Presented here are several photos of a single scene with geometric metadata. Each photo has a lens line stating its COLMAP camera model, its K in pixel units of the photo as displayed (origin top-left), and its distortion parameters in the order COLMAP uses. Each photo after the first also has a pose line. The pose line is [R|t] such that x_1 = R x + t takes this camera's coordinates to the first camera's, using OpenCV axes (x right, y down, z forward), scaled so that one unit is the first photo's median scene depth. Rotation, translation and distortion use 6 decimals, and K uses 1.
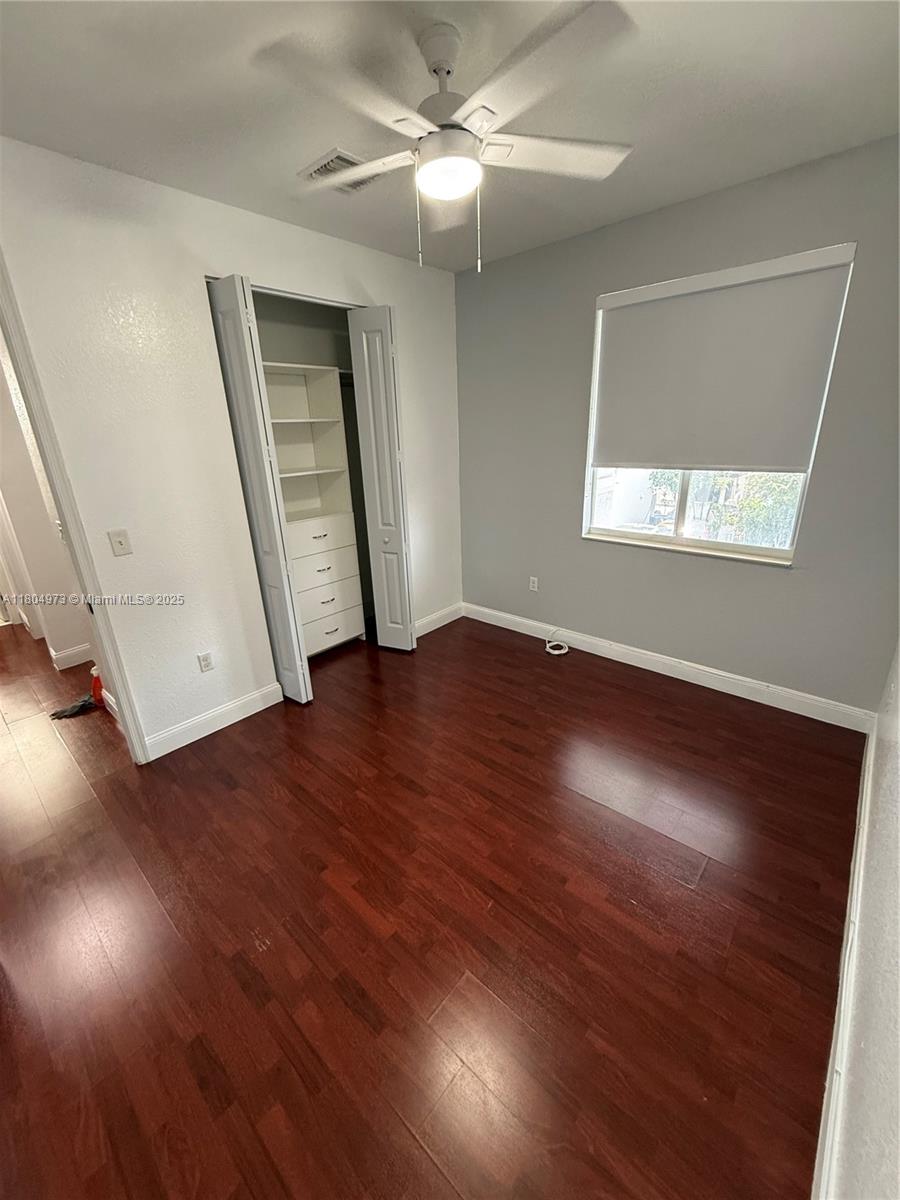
lens RADIAL K [[478.4, 0, 452.1], [0, 478.4, 598.3], [0, 0, 1]] dist [0.000379, 0.000013]
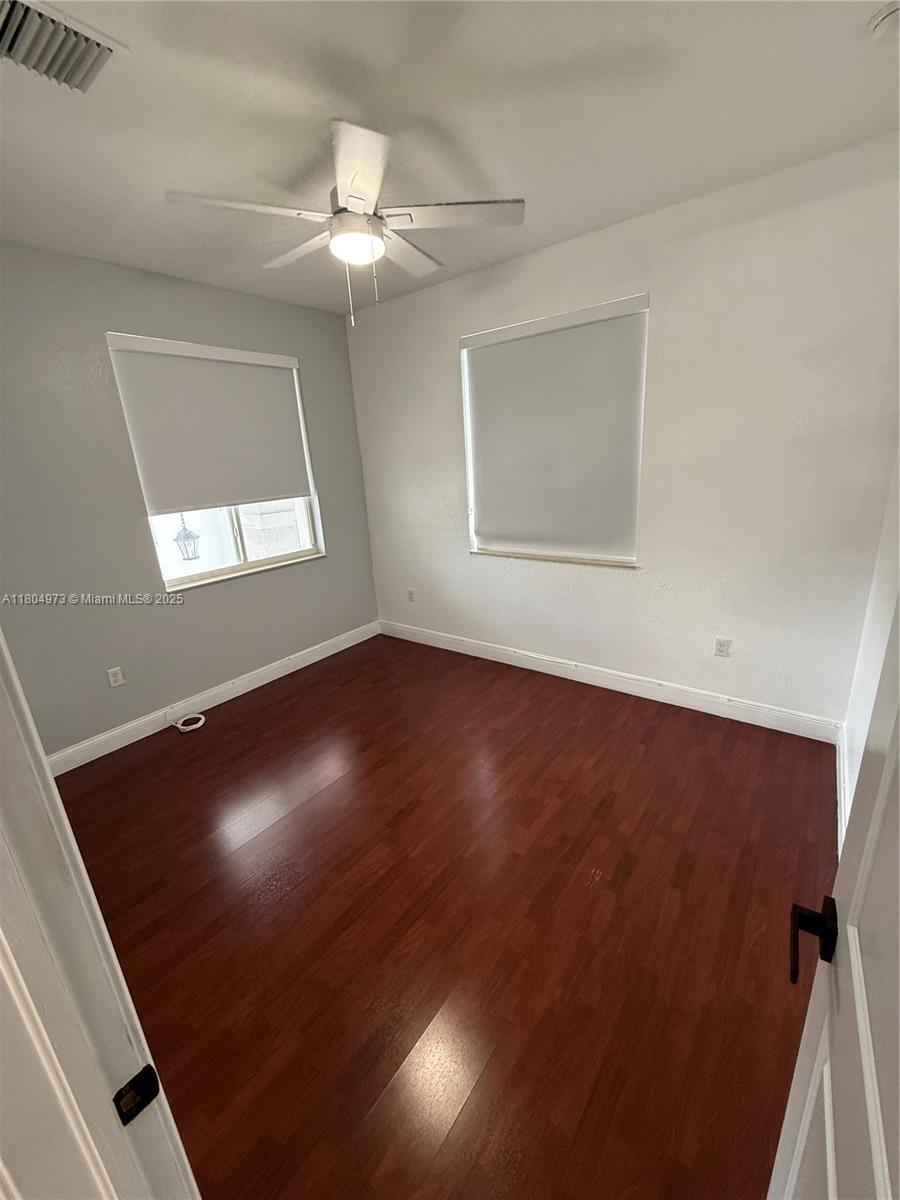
lens RADIAL K [[478.4, 0, 452.1], [0, 478.4, 598.3], [0, 0, 1]] dist [0.000379, 0.000013]
pose [[-0.073743, -0.255033, 0.964116, -0.686842], [0.387327, 0.883532, 0.263342, -0.160921], [-0.918989, 0.392848, 0.033627, 0.530744]]
